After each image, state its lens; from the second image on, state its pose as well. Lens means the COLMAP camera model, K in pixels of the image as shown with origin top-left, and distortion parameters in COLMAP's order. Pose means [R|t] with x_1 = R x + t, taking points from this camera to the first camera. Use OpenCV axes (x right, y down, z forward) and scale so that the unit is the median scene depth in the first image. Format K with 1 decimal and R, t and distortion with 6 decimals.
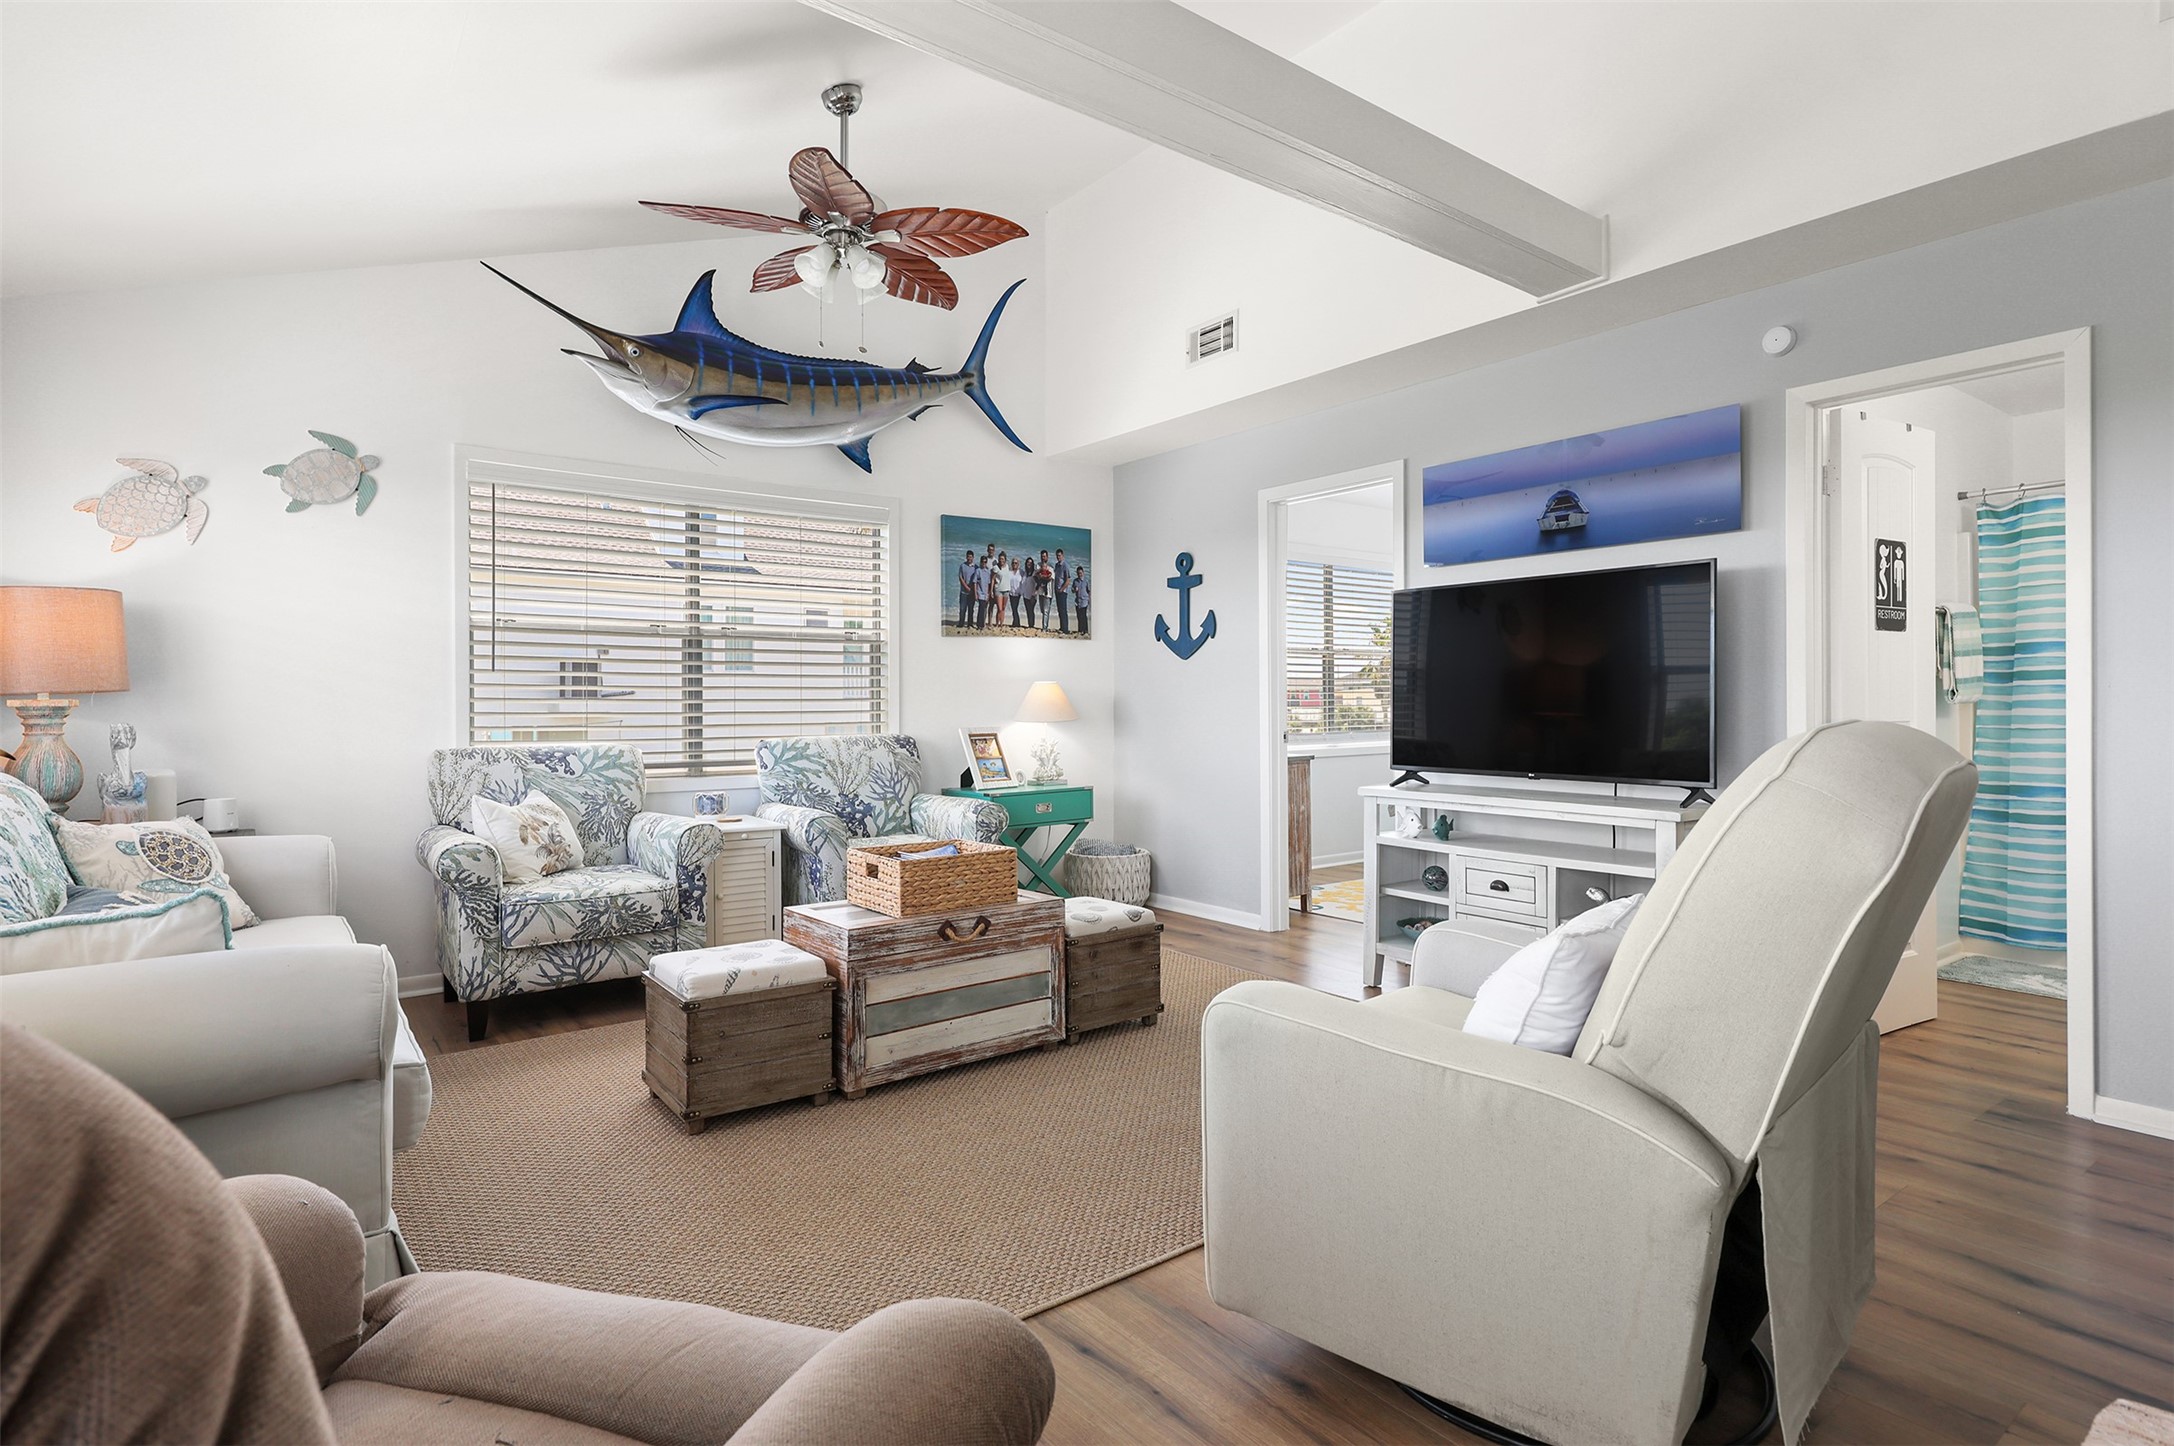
lens RADIAL K [[1093.4, 0, 1079.7], [0, 1093.4, 702.6], [0, 0, 1]] dist [0.002336, 0.000211]
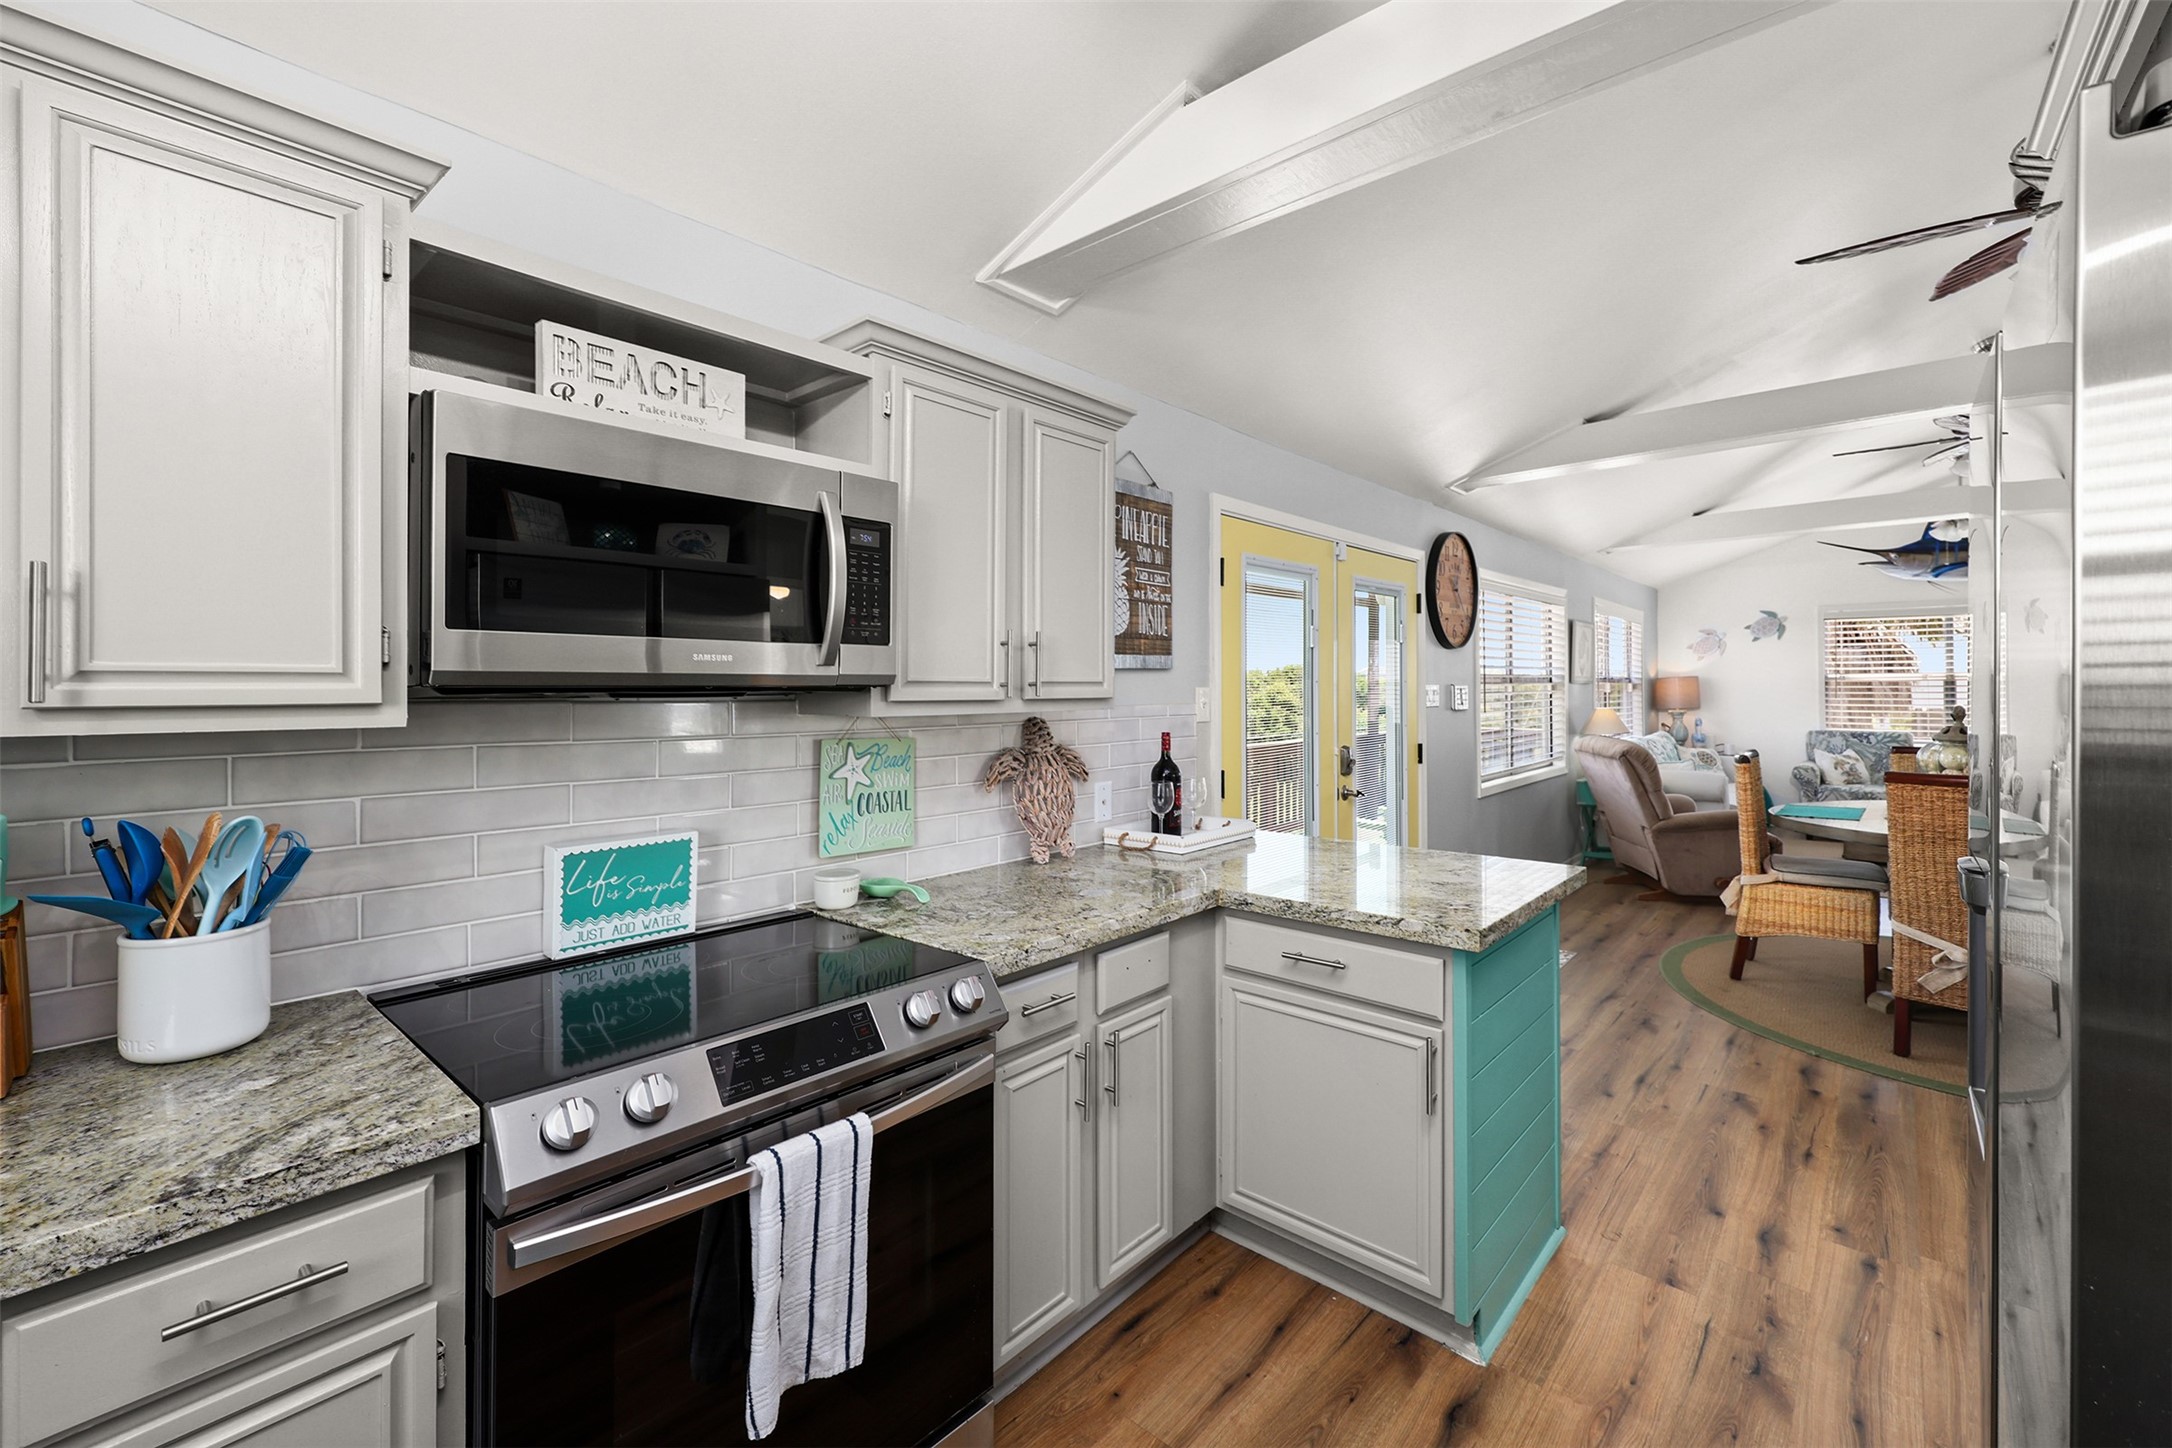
lens RADIAL K [[902.9, 0, 1094.1], [0, 902.9, 688.3], [0, 0, 1]] dist [-0.017509, -0.000079]
pose [[0.193638, 0.001539, -0.981072, 0.853340], [0.011105, 0.999931, 0.003760, -0.061452], [0.981010, -0.011623, 0.193607, -0.778968]]
